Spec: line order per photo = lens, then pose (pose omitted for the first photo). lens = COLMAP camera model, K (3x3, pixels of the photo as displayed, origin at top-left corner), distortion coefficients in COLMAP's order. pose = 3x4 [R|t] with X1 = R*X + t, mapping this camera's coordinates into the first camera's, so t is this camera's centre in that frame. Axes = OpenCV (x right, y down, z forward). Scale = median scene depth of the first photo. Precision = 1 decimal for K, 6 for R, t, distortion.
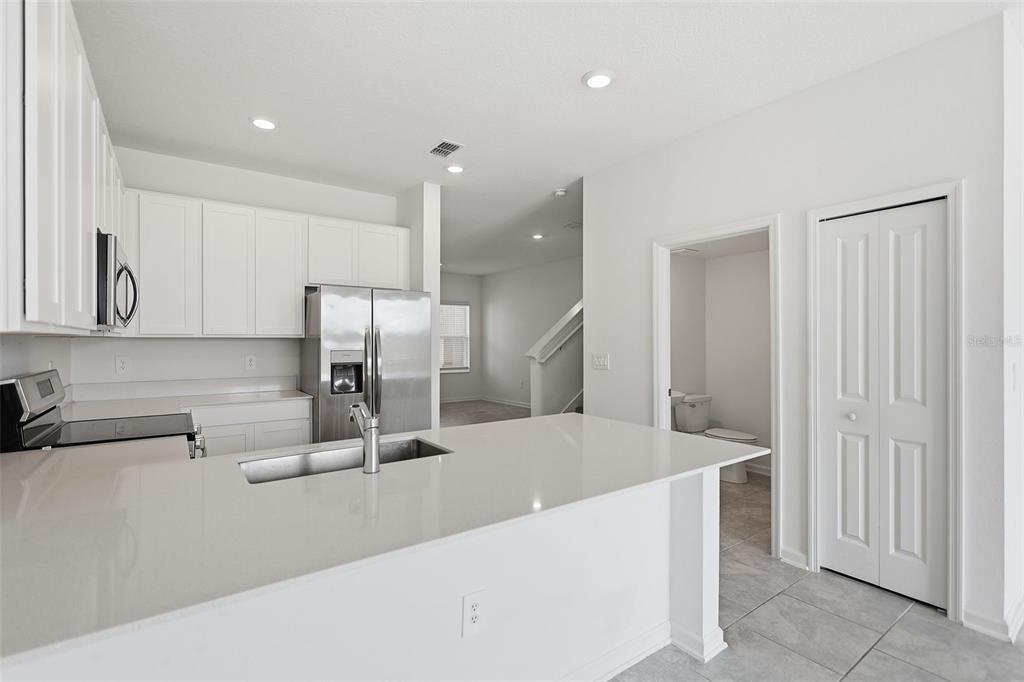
lens RADIAL K [[473.4, 0, 512.0], [0, 473.4, 341.0], [0, 0, 1]] dist [0.000464, -0.000254]
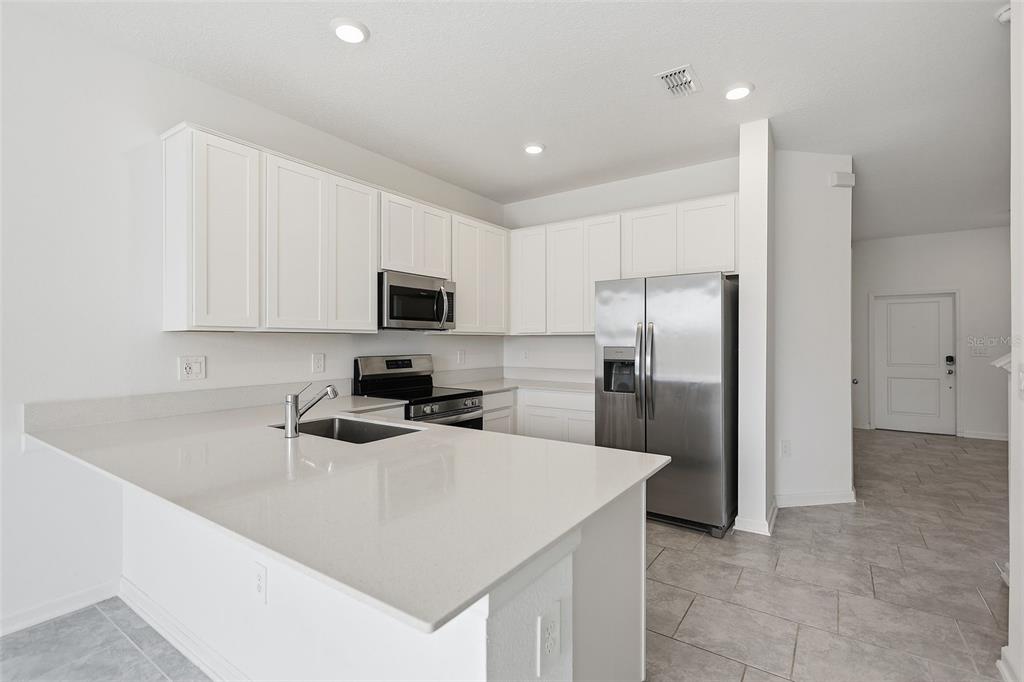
lens RADIAL K [[473.4, 0, 512.0], [0, 473.4, 341.0], [0, 0, 1]] dist [0.000464, -0.000254]
pose [[0.334362, 0.001629, -0.942443, 0.461246], [-0.001530, 0.999998, 0.001186, 0.007207], [0.942443, 0.001045, 0.334364, 0.469733]]
